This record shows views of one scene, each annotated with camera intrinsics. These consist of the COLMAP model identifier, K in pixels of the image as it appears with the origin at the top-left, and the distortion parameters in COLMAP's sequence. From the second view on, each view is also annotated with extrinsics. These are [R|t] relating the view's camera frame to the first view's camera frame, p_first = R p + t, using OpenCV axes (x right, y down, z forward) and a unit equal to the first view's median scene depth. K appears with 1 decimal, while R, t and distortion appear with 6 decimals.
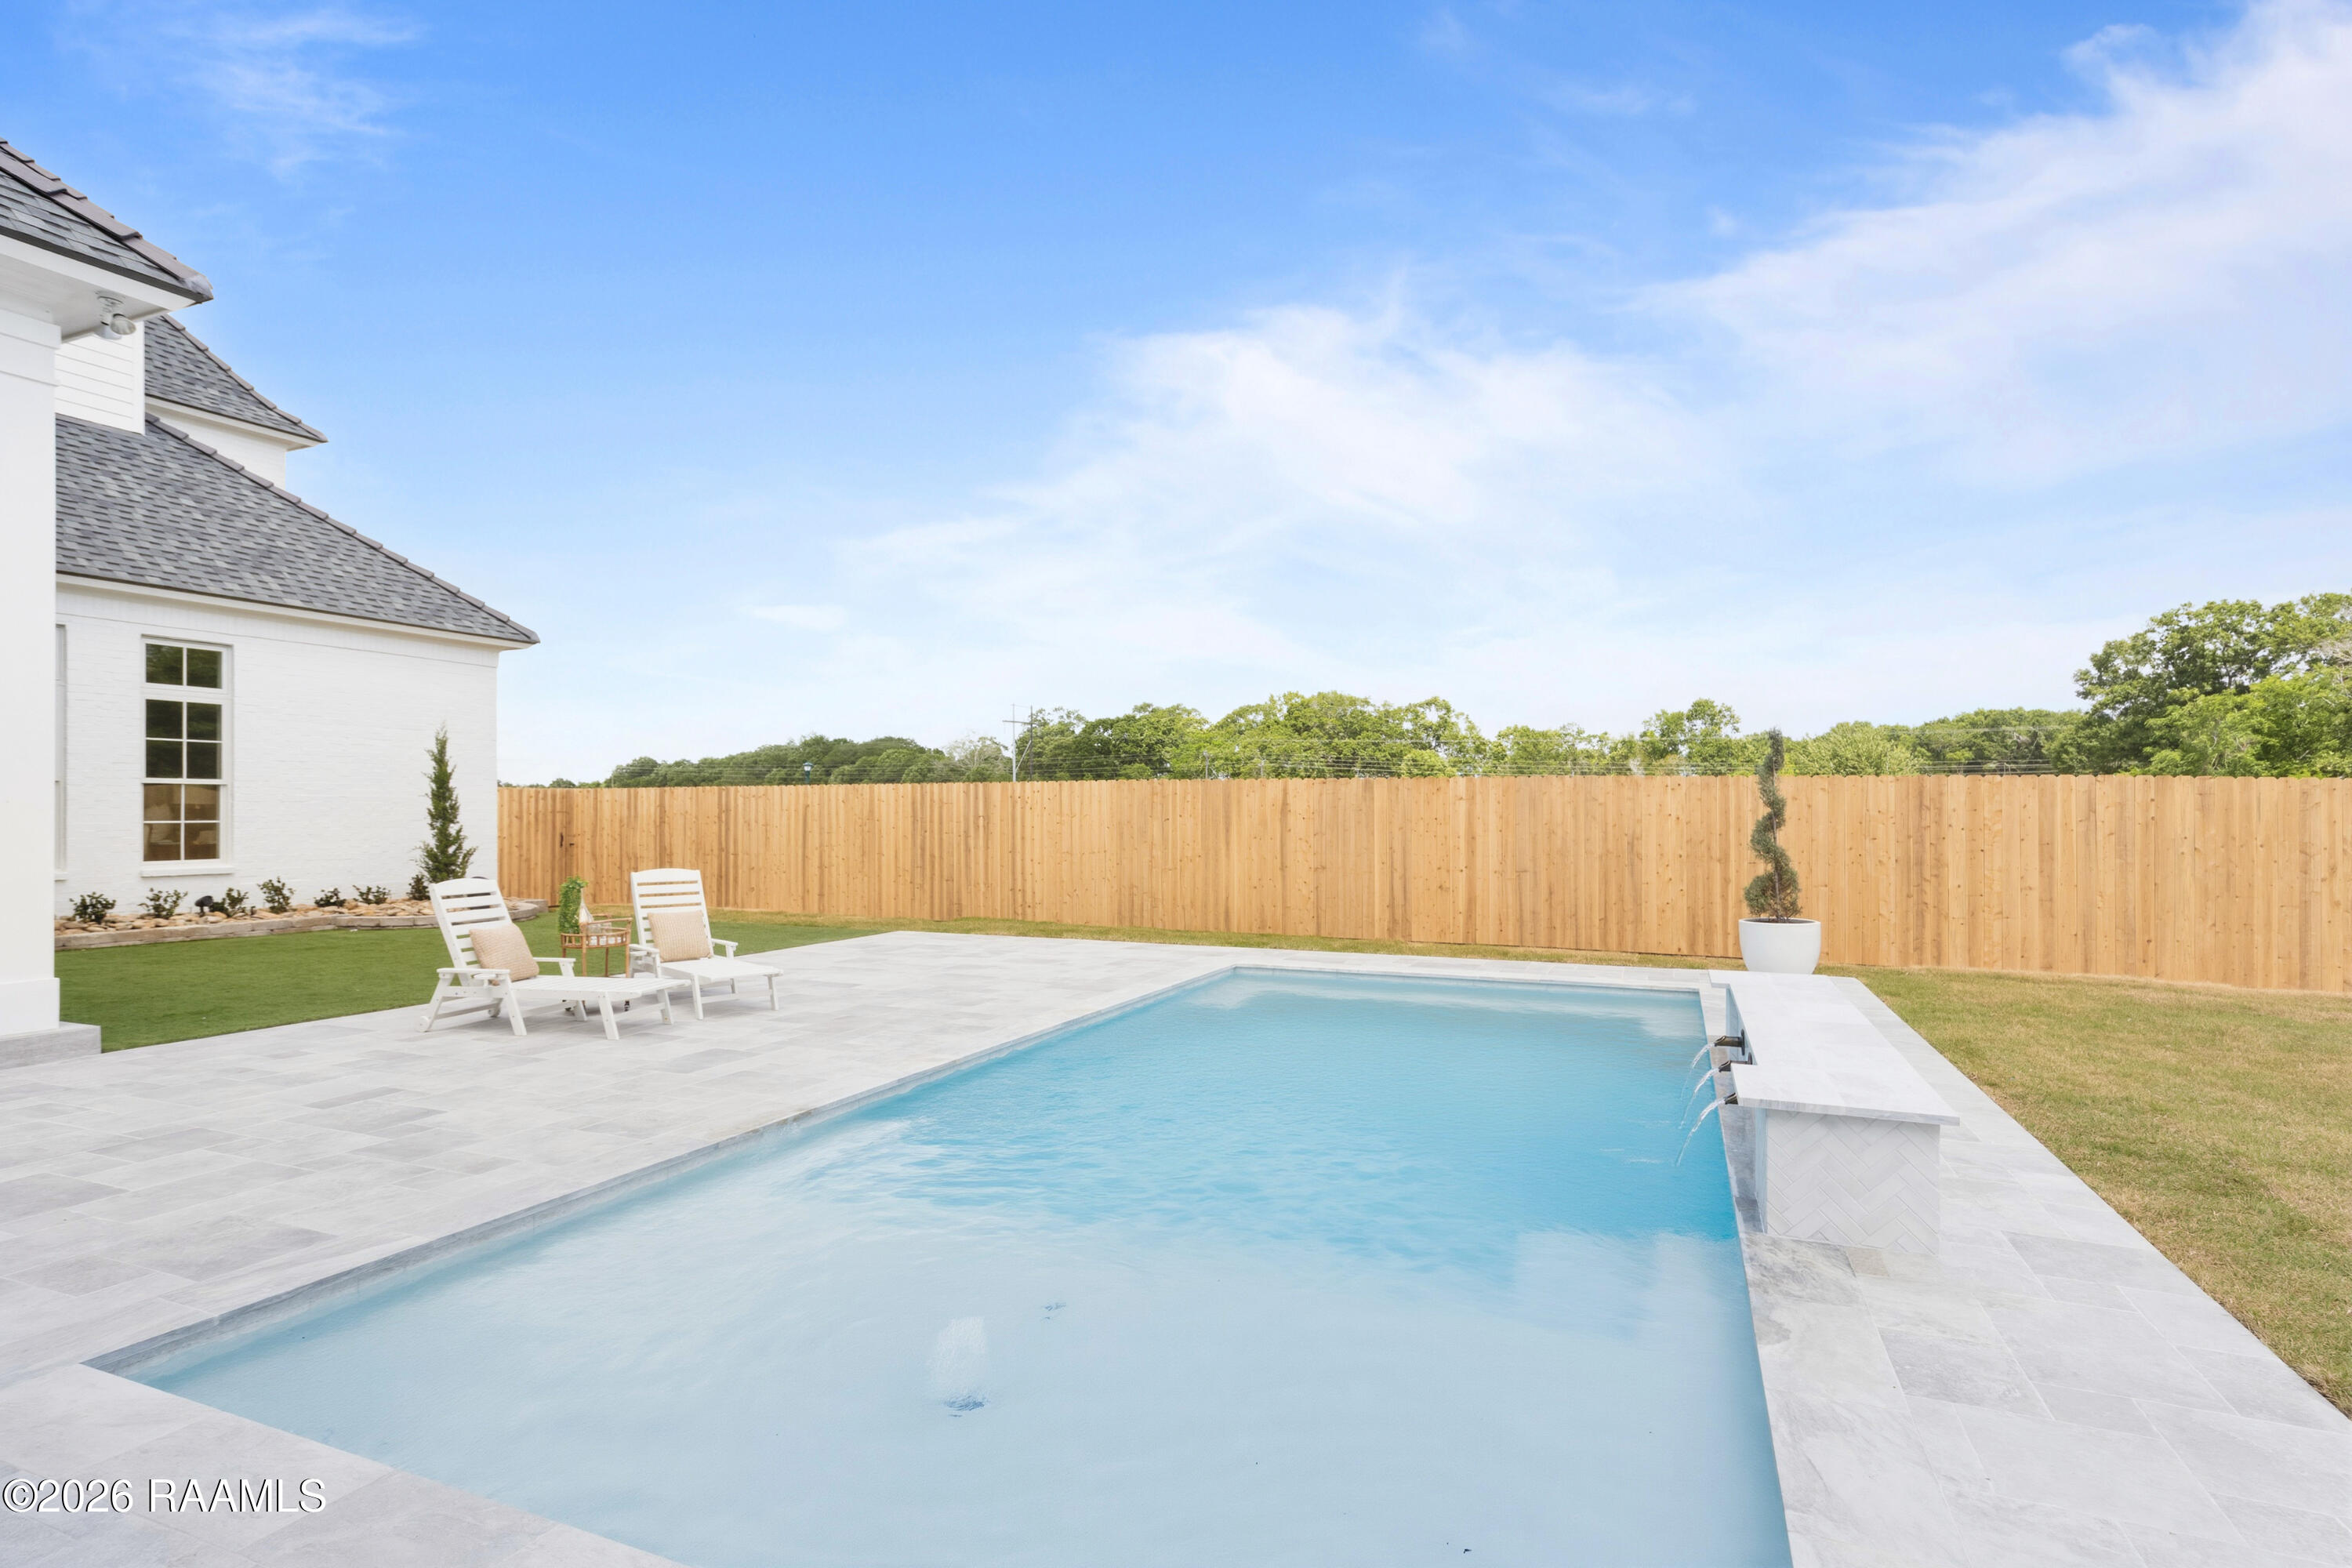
lens RADIAL K [[1158.7, 0, 1178.6], [0, 1158.7, 810.5], [0, 0, 1]] dist [0.007599, -0.001539]
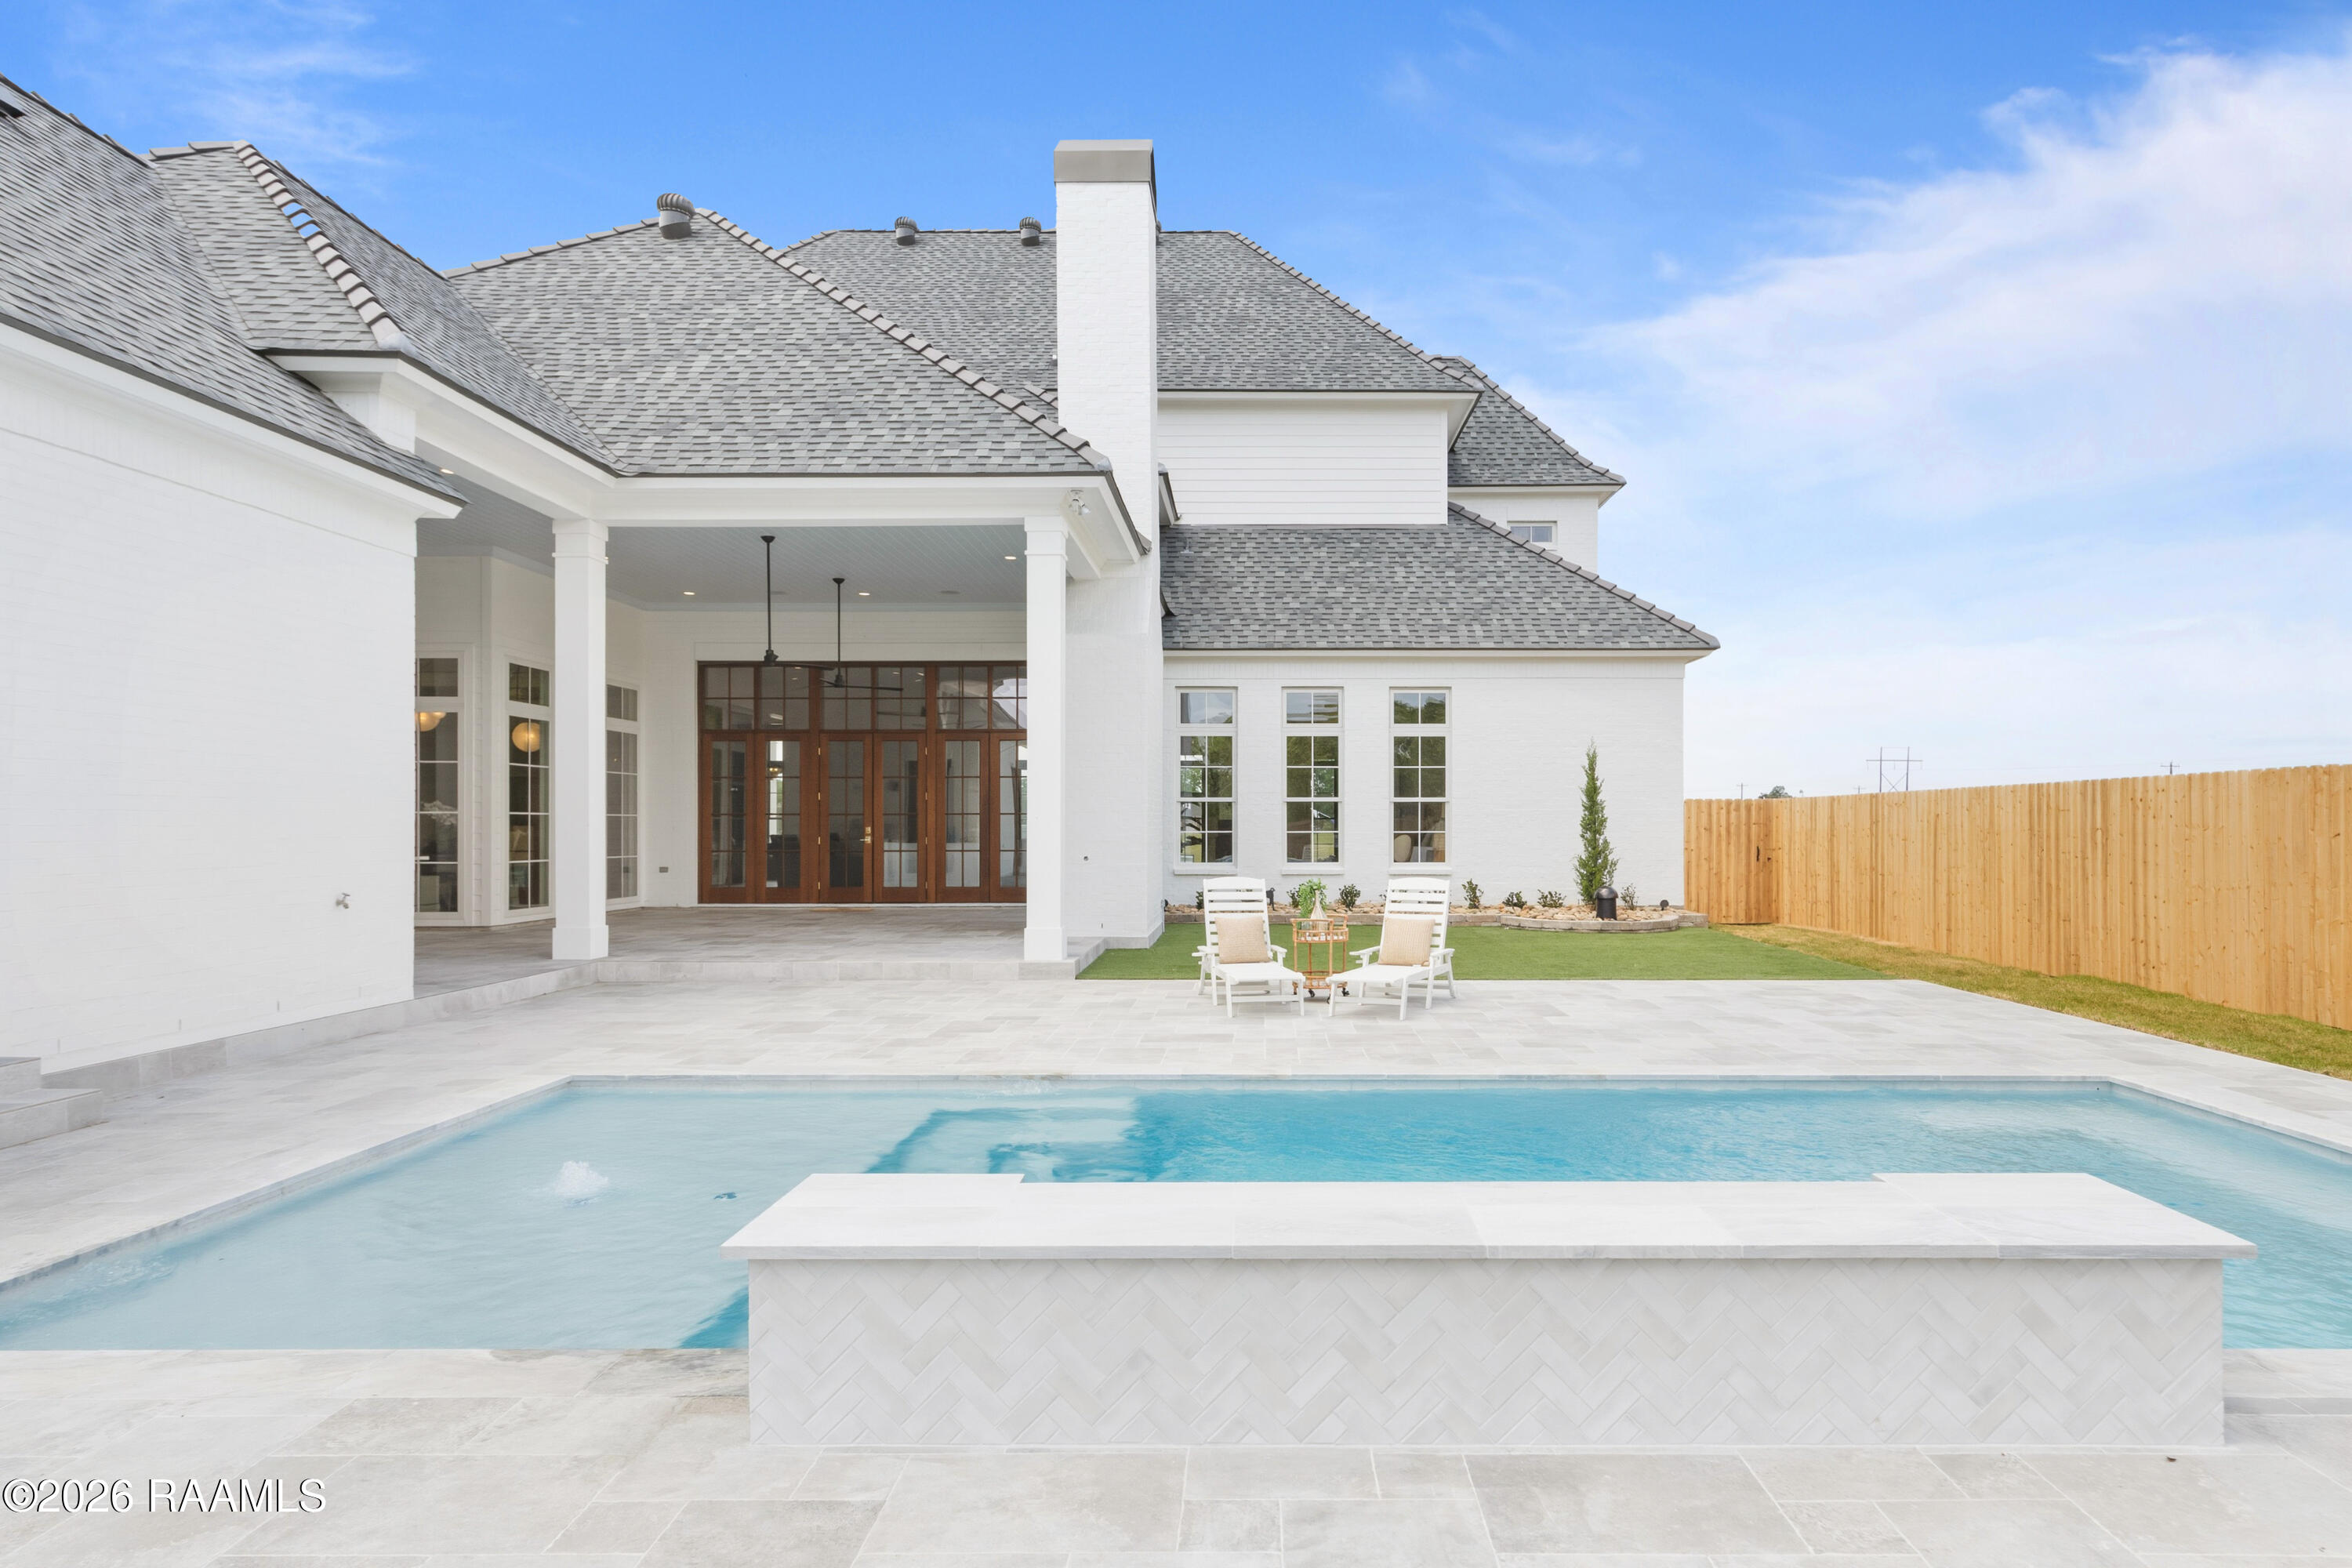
lens RADIAL K [[1356.4, 0, 1258.8], [0, 1356.4, 823.0], [0, 0, 1]] dist [0.005060, 0.001292]
pose [[0.391380, -0.002192, -0.920226, 0.382896], [0.001888, 0.999997, -0.001579, 0.001842], [0.920227, -0.001120, 0.391383, 0.239752]]
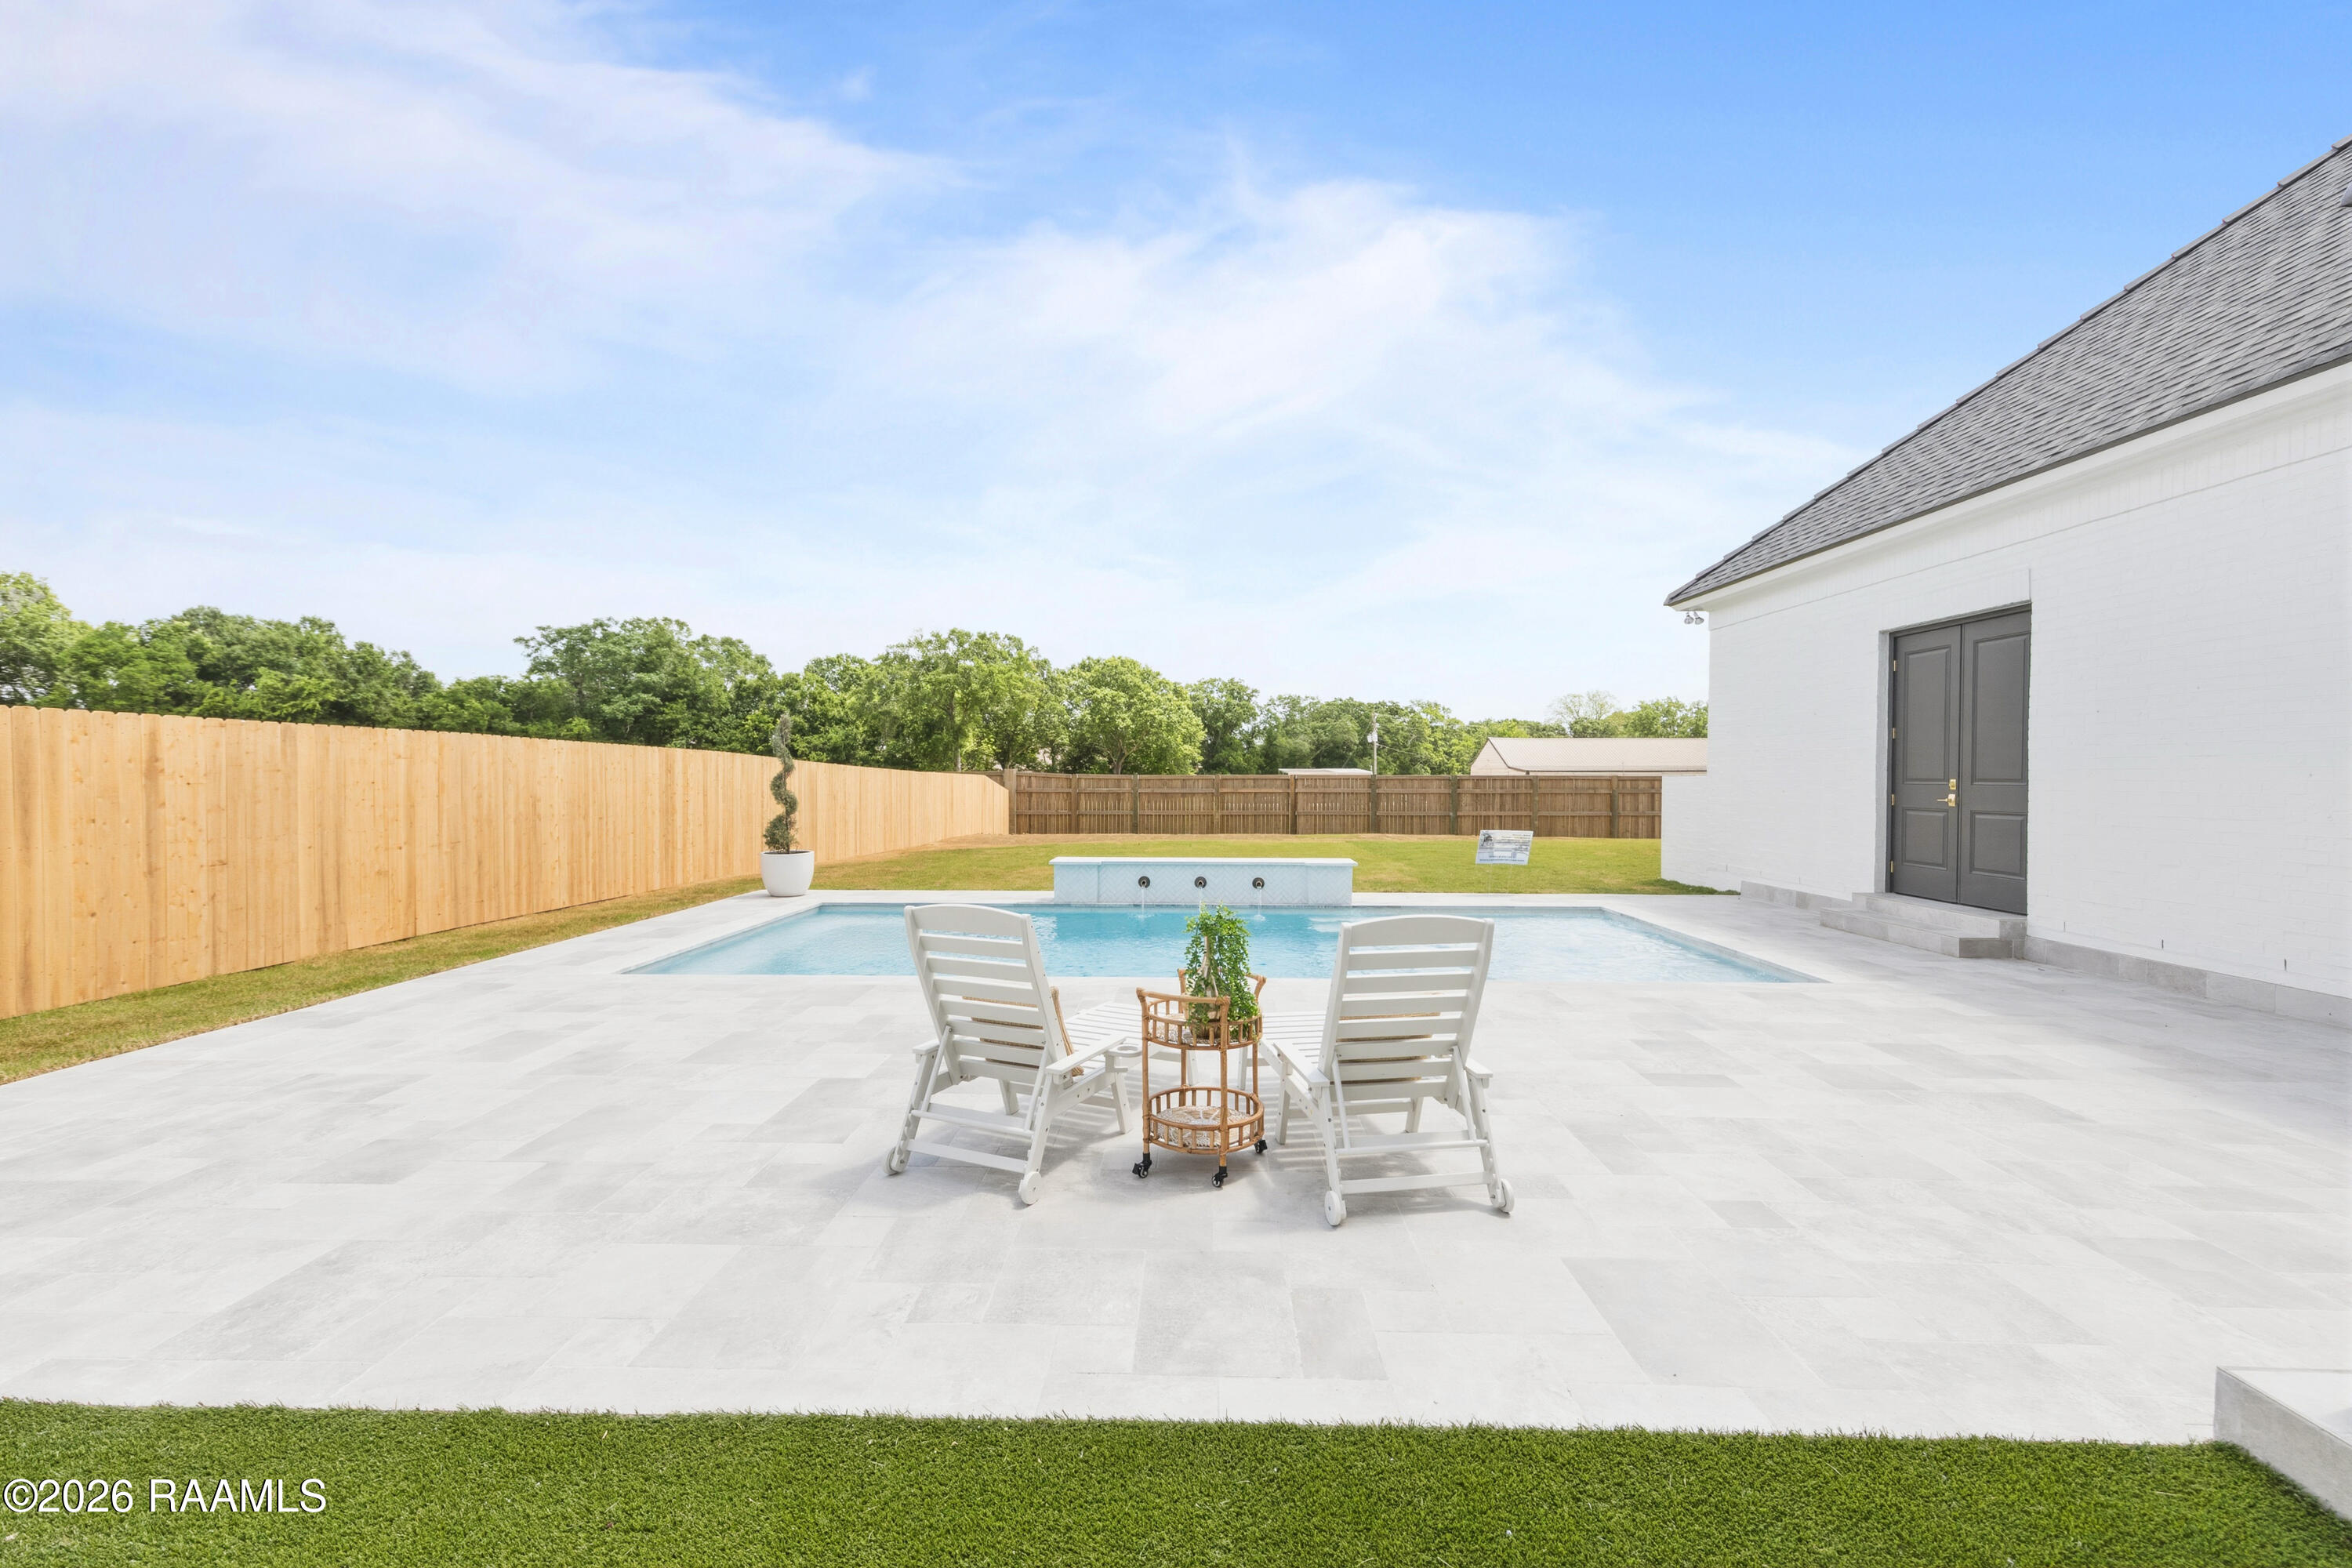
lens RADIAL K [[989.6, 0, 1182.2], [0, 989.6, 792.0], [0, 0, 1]] dist [0.006398, 0.000116]
pose [[-0.368245, -0.016325, 0.929585, -0.505734], [-0.003701, 0.999864, 0.016094, 0.000738], [-0.929721, 0.002486, -0.368255, 0.654247]]
